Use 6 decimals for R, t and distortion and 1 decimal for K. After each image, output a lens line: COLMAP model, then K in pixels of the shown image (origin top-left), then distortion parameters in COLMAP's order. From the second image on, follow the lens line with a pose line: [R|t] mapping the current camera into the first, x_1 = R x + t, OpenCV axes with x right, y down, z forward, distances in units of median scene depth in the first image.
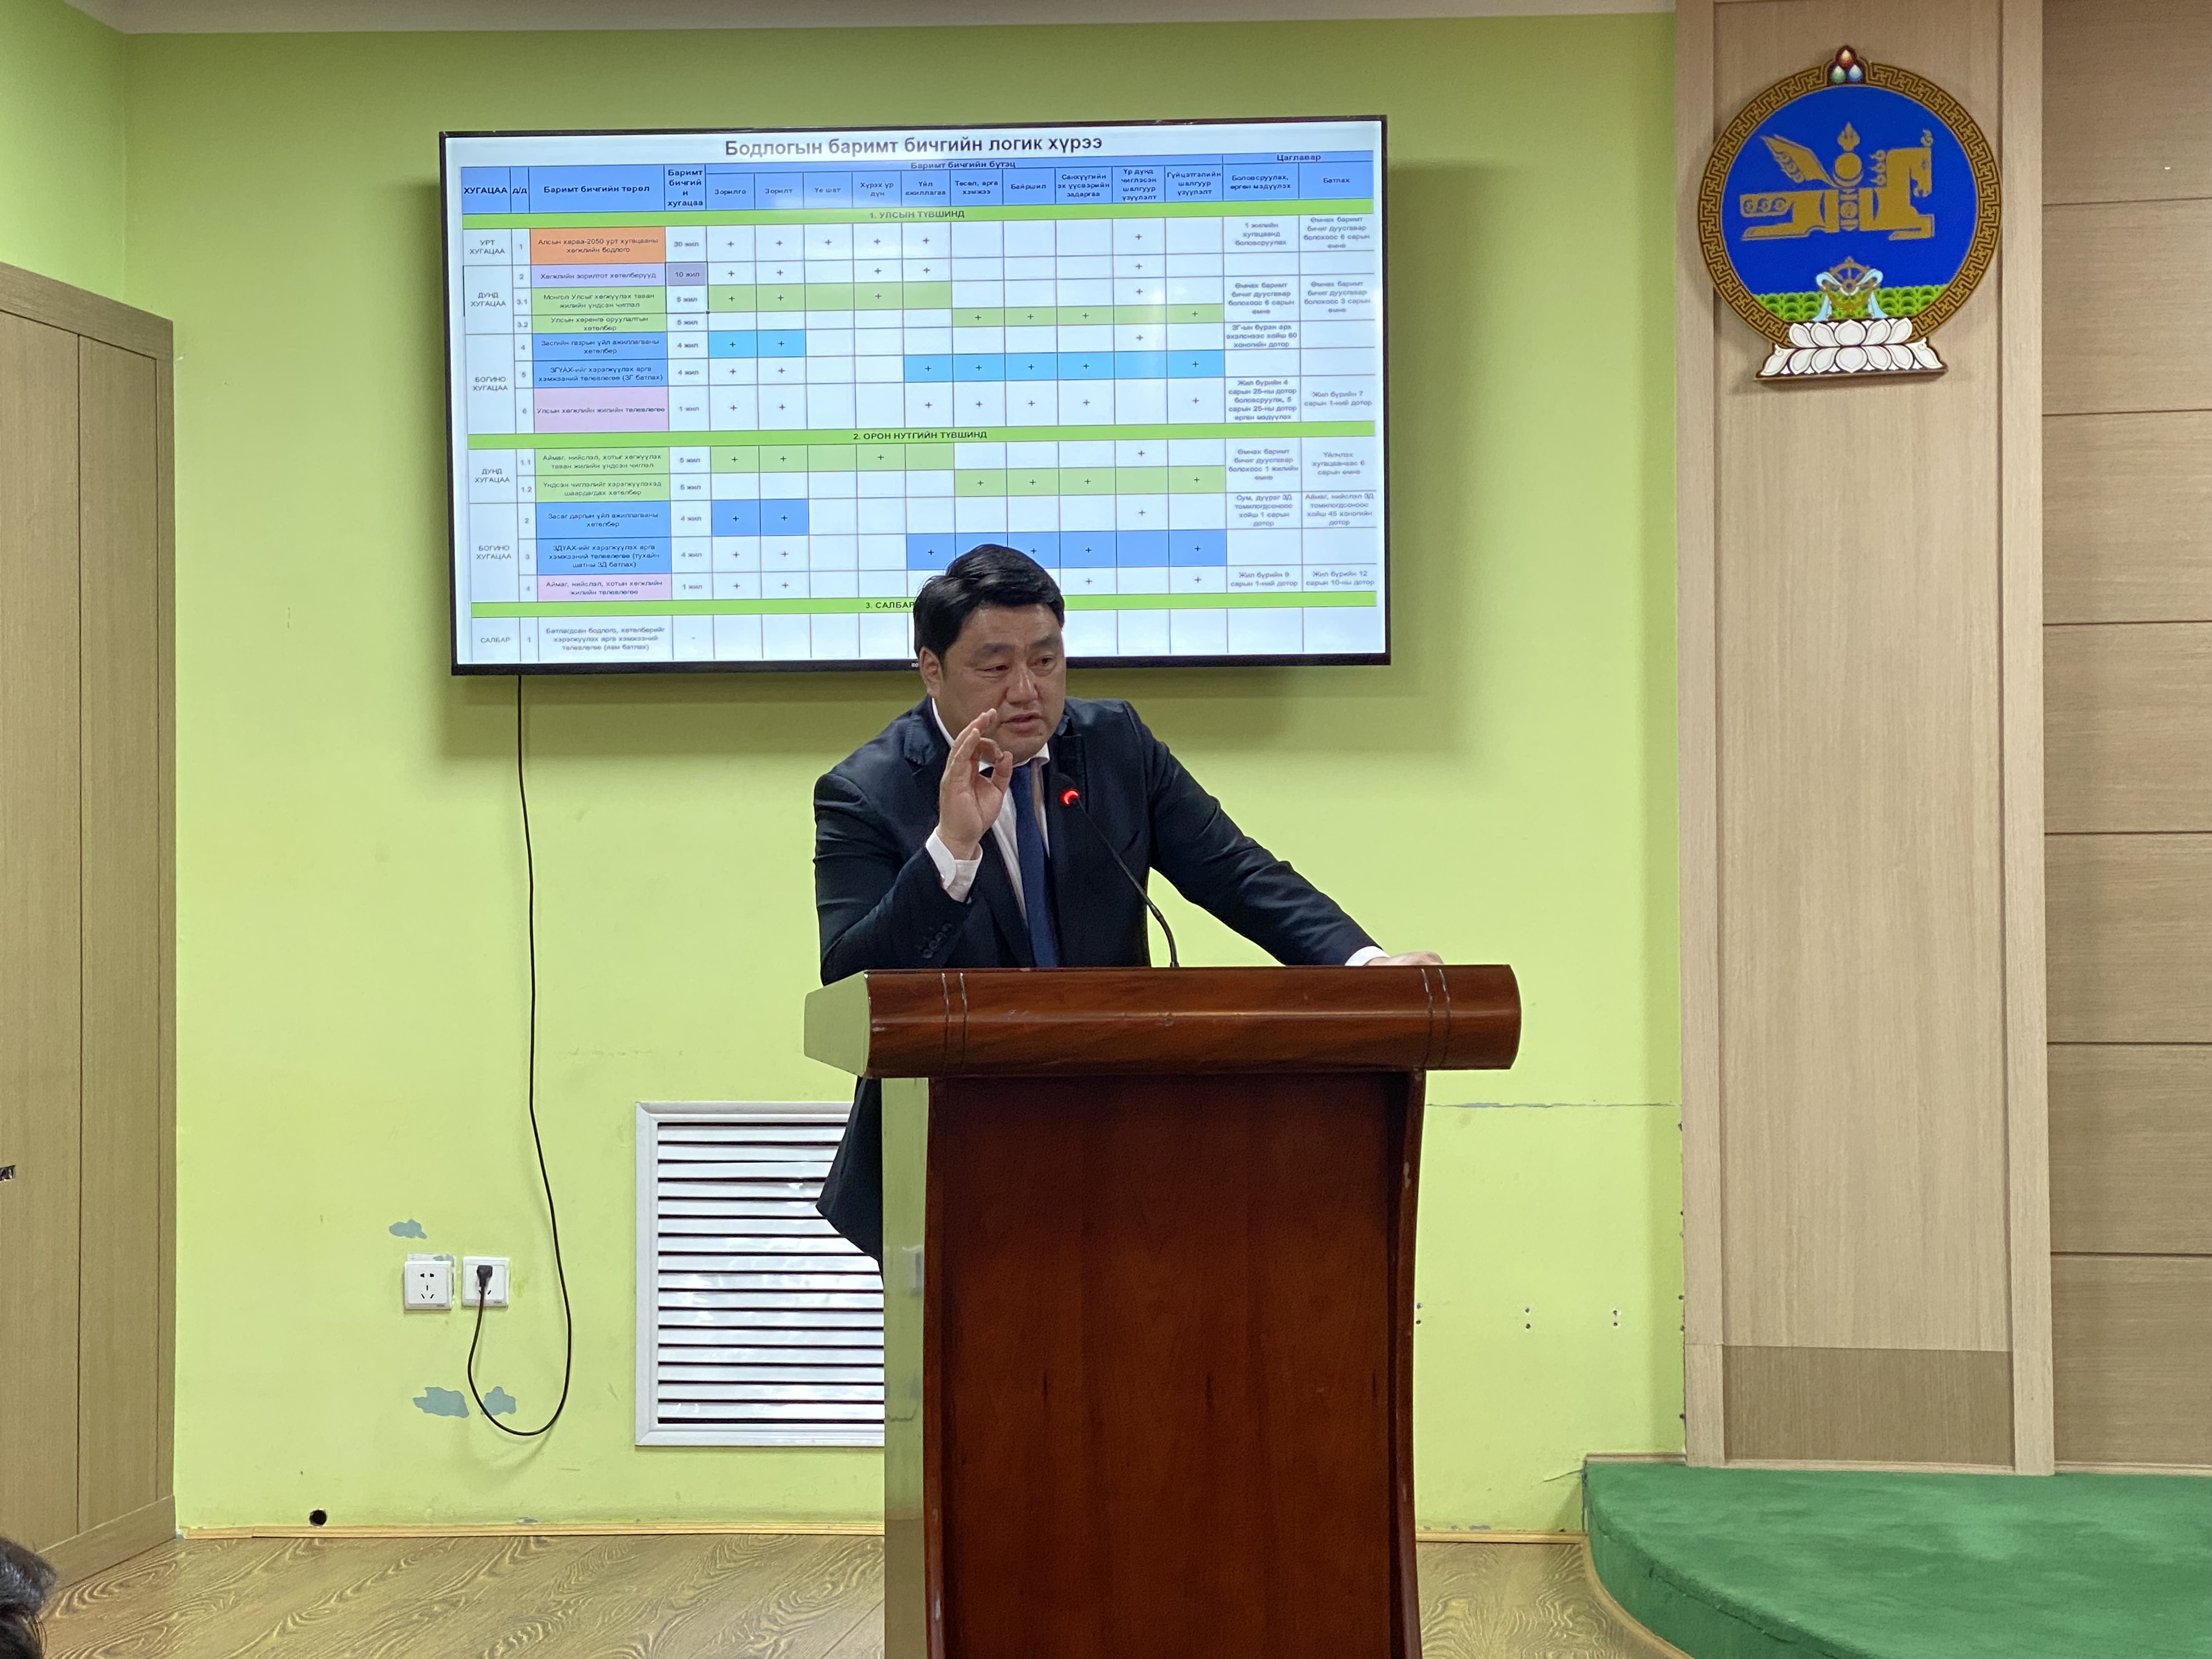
lens RADIAL K [[4142.7, 0, 1051.3], [0, 4142.7, 832.8], [0, 0, 1]] dist [0.143616, 0.000000]
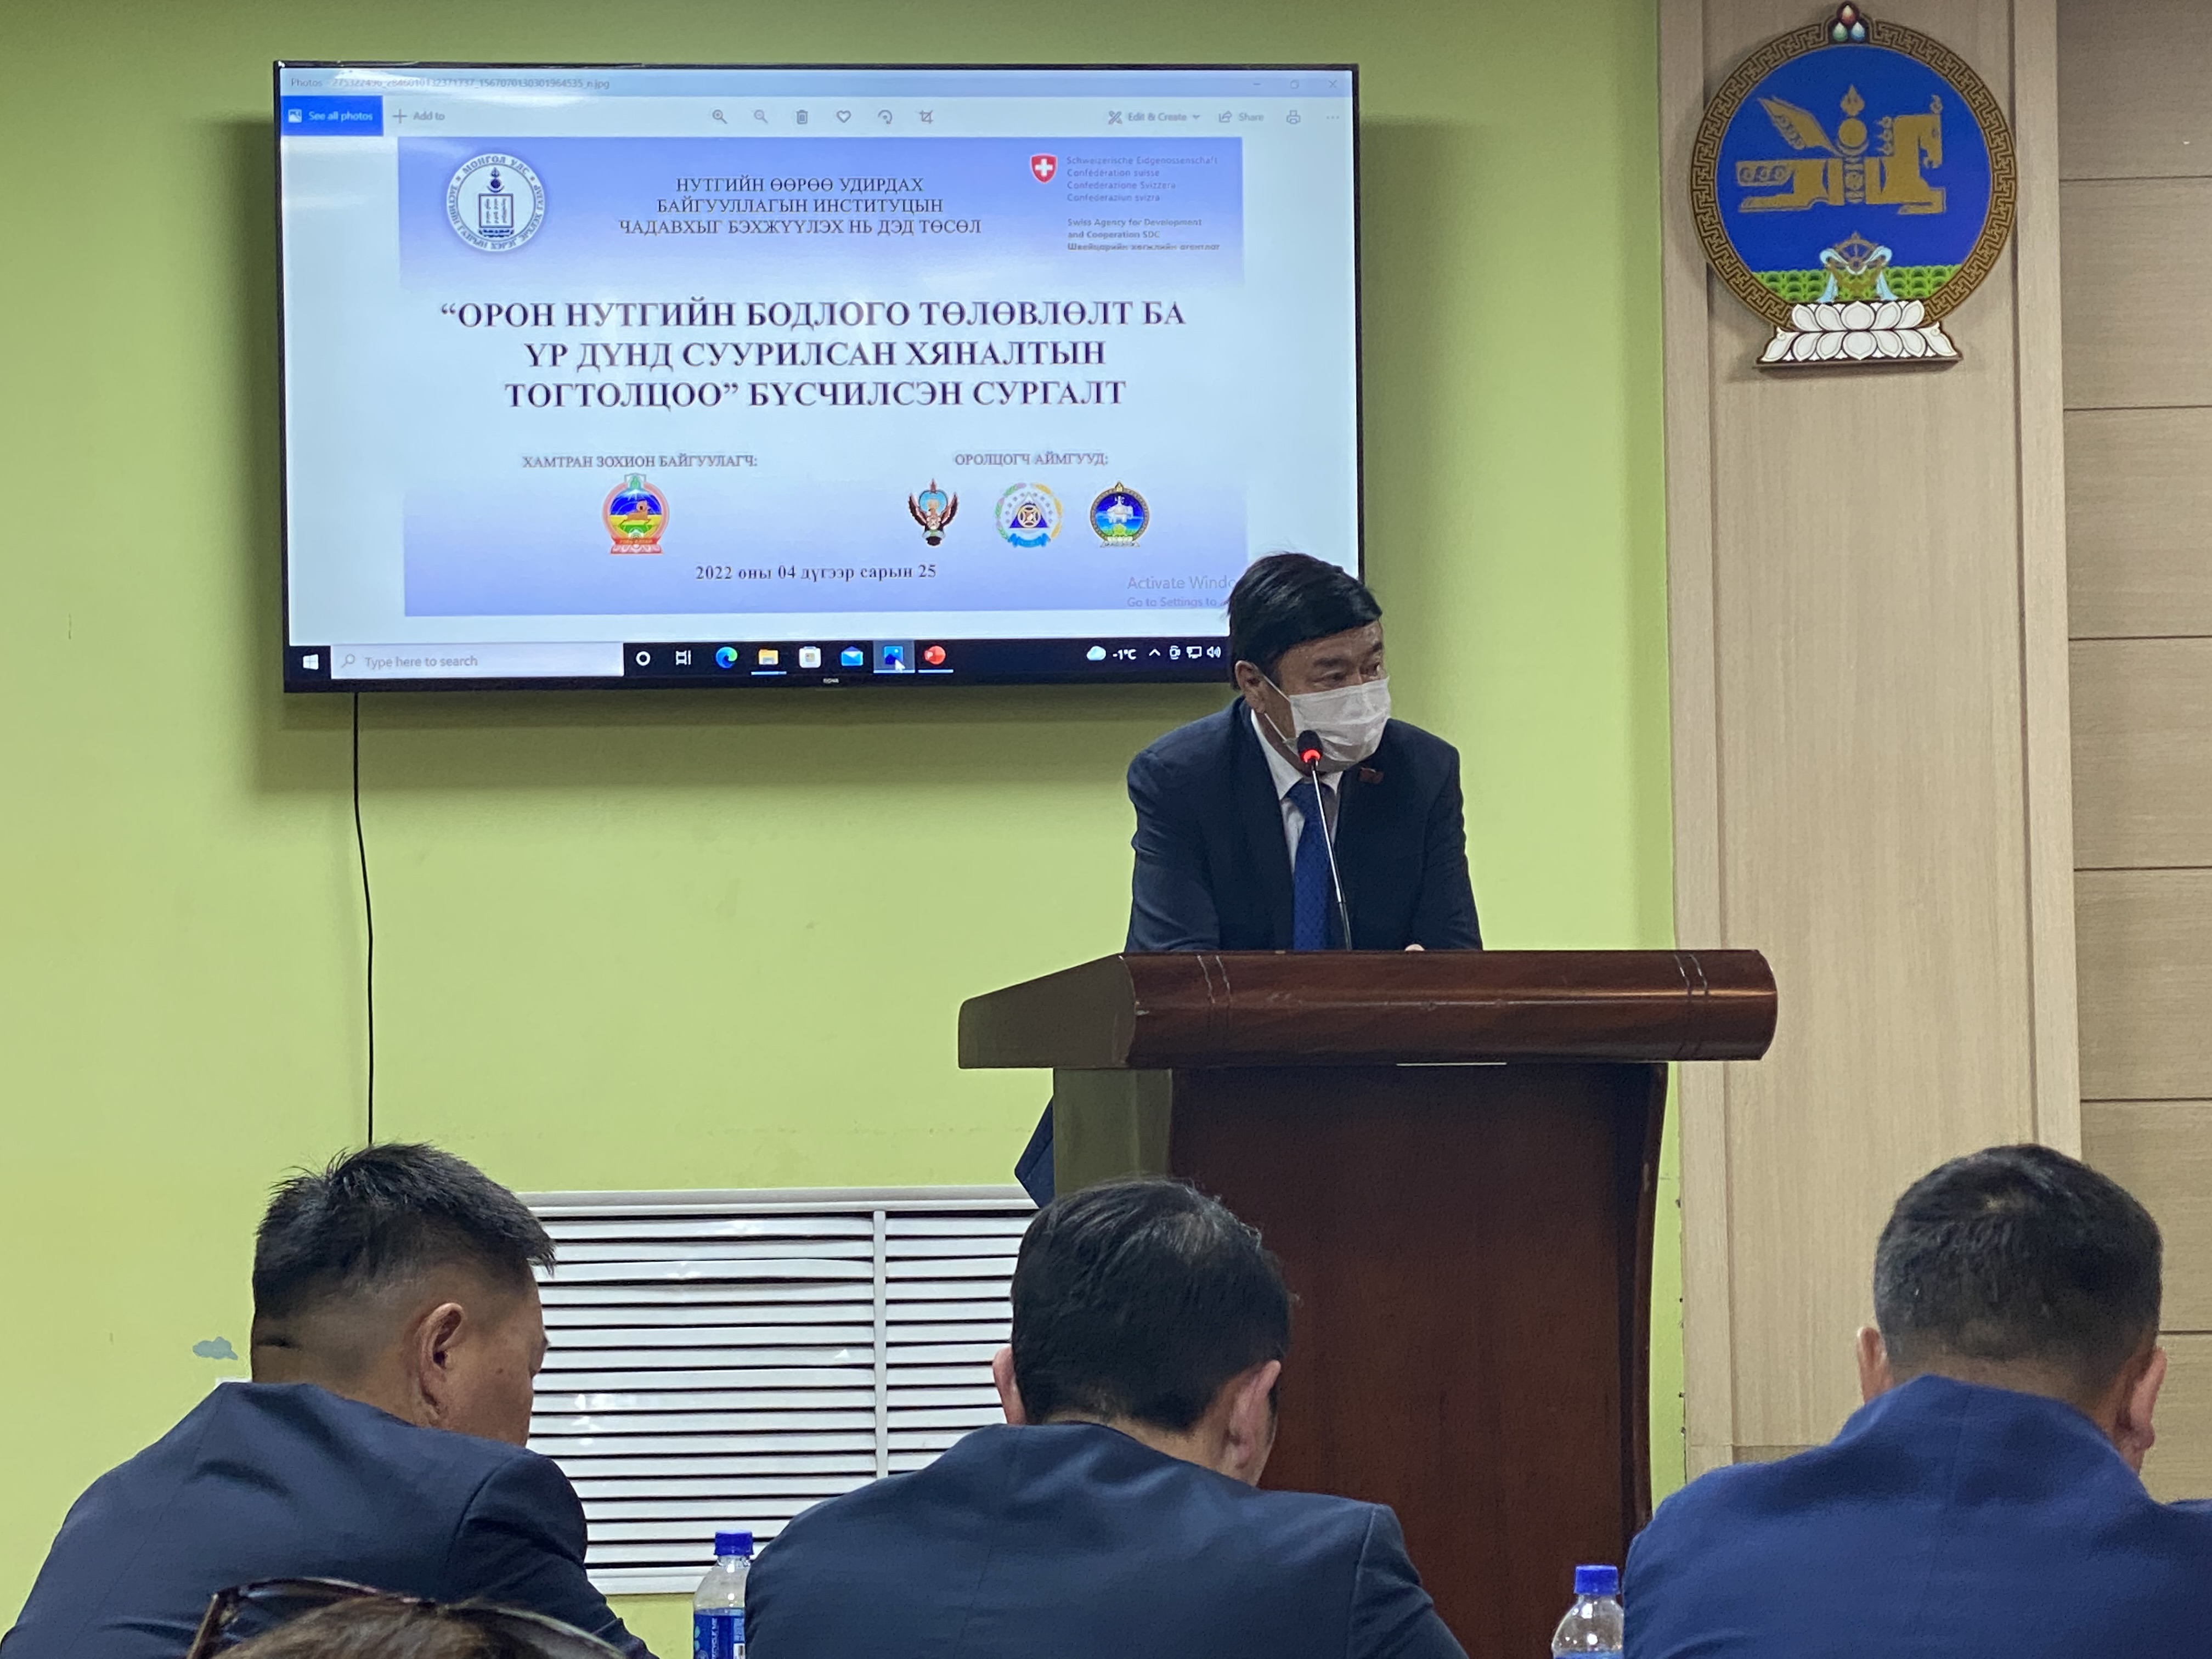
lens RADIAL K [[5583.5, 0, 1094.5], [0, 5583.5, 827.7], [0, 0, 1]] dist [0.129138, 0.000000]
pose [[0.985012, -0.002500, 0.172470, -0.180980], [0.009244, 0.999223, -0.038311, 0.035964], [-0.172240, 0.039331, 0.984270, -0.161978]]
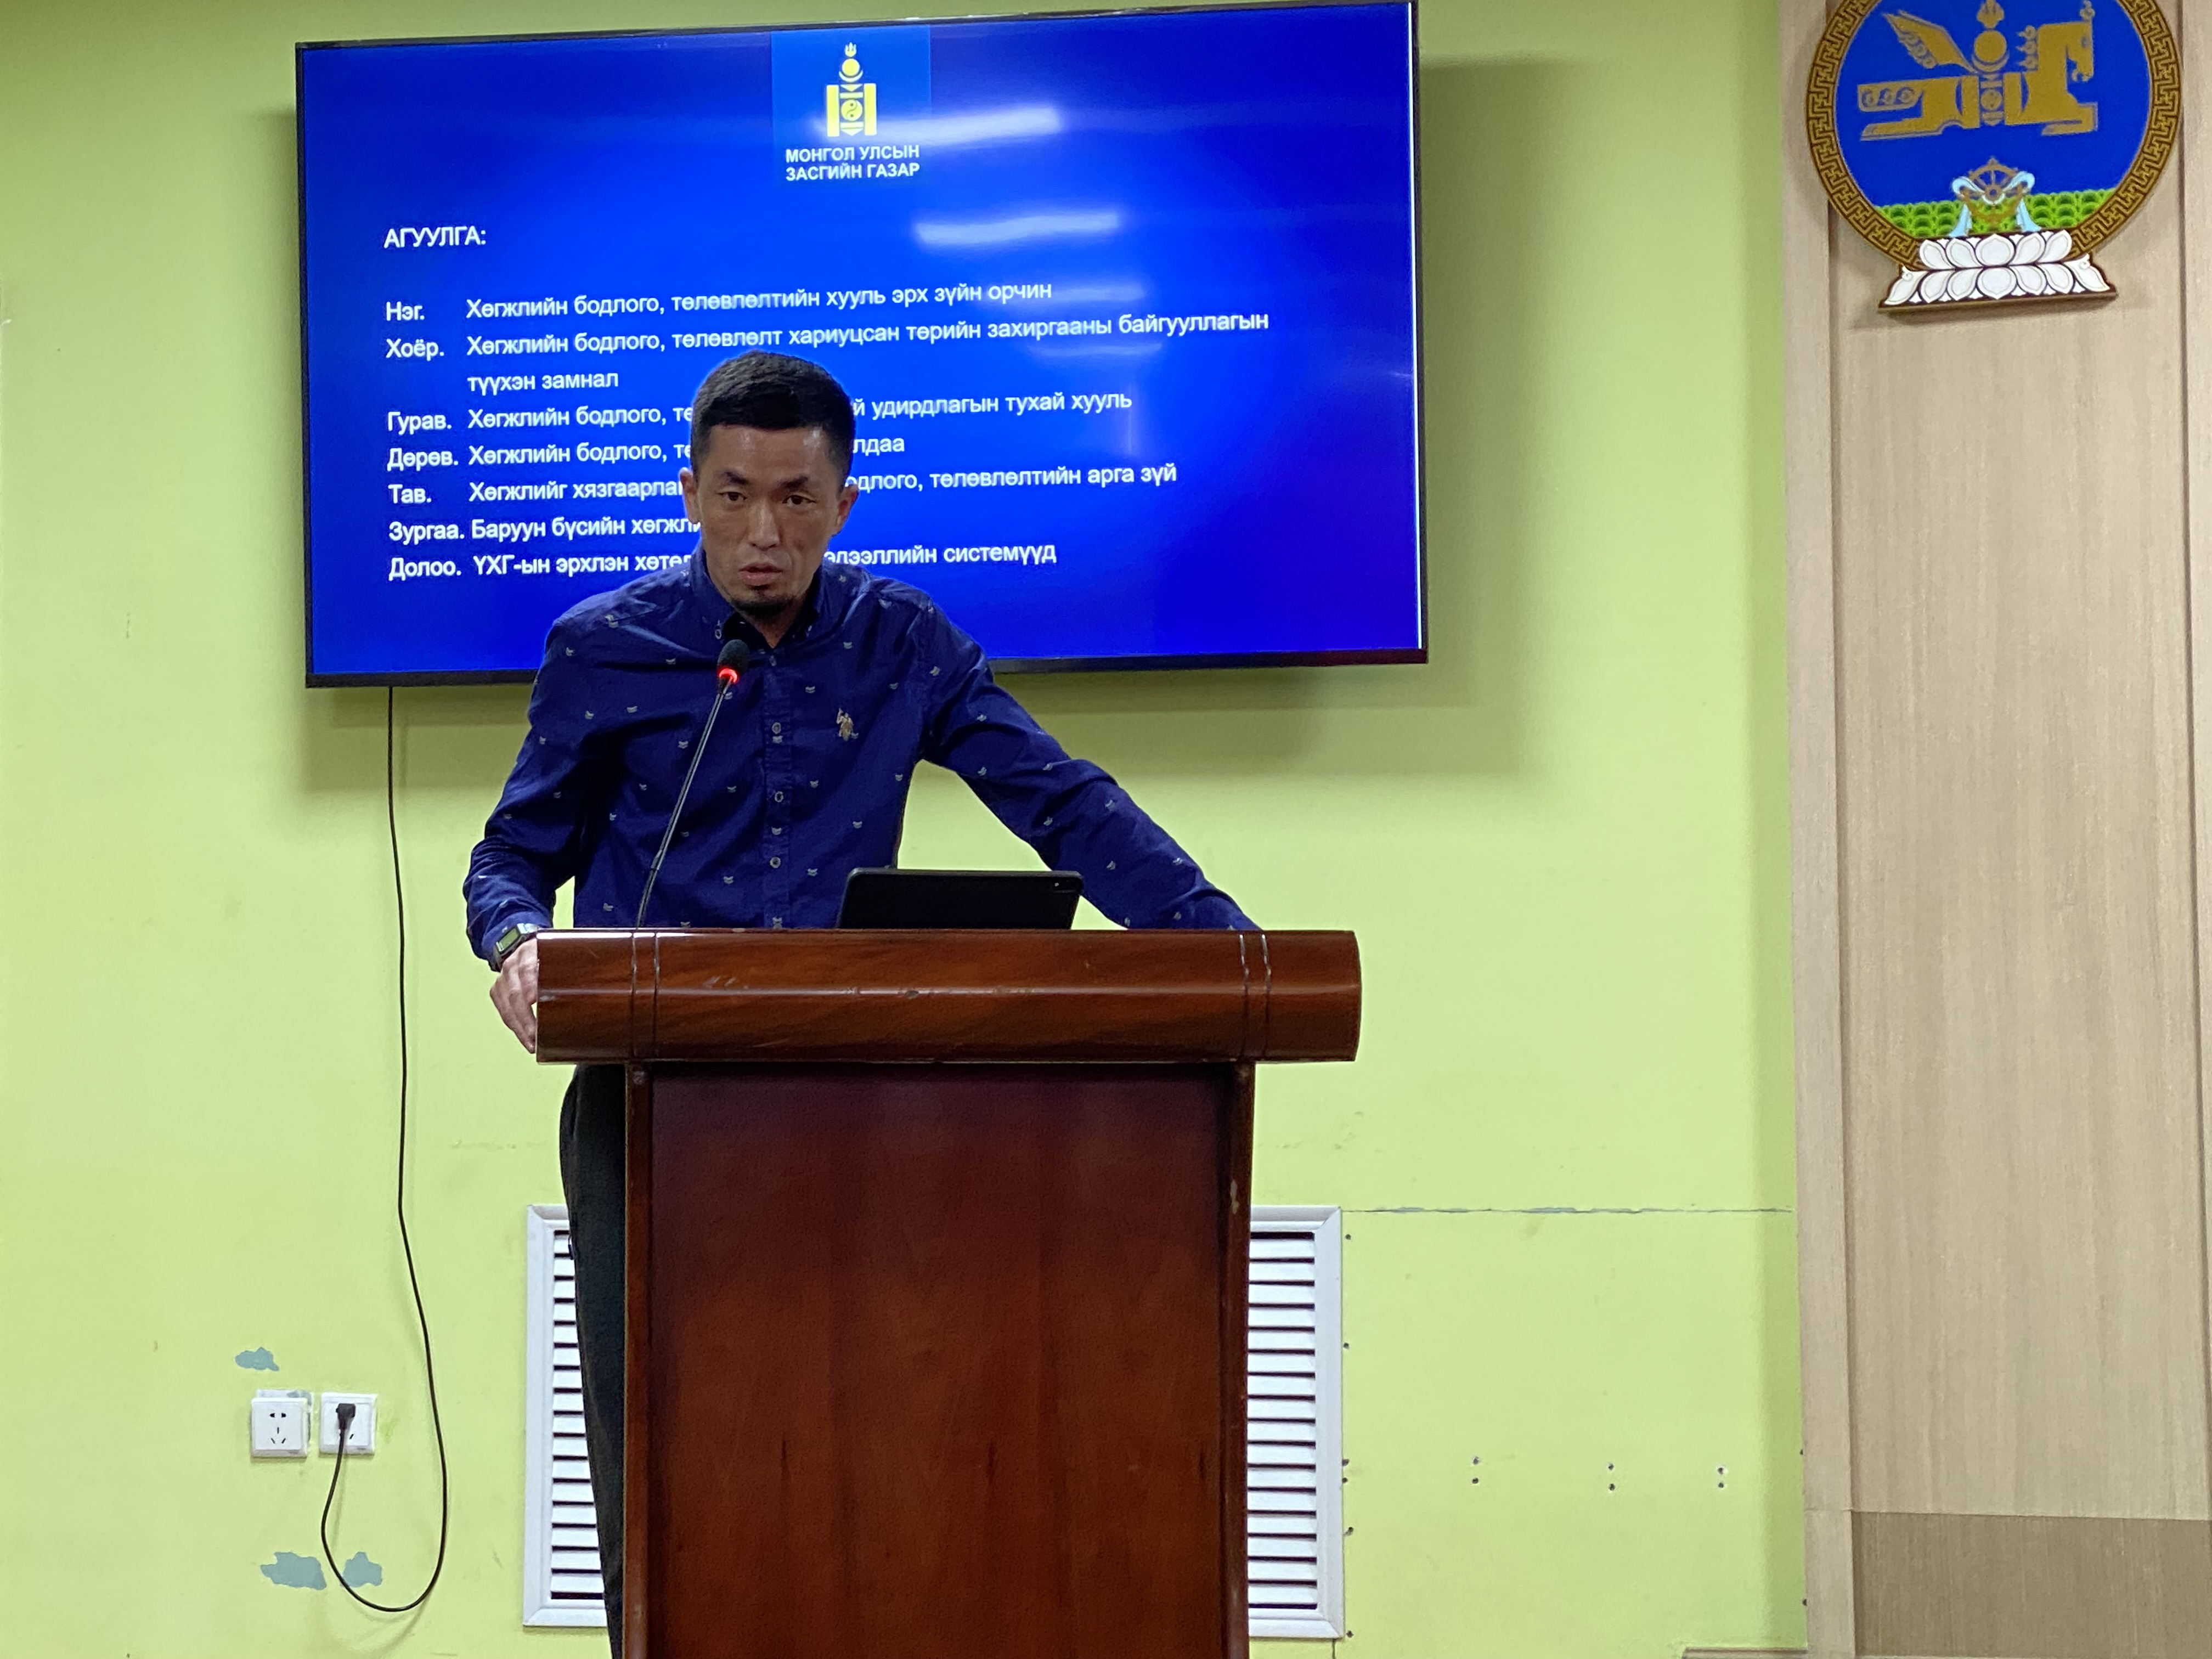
lens RADIAL K [[4947.8, 0, 1007.6], [0, 4947.8, 794.6], [0, 0, 1]] dist [0.150315, 0.000000]
pose [[0.994709, -0.004975, -0.102609, 0.099584], [-0.001261, 0.998160, -0.060620, 0.044386], [0.102722, 0.060429, 0.992873, 0.026690]]
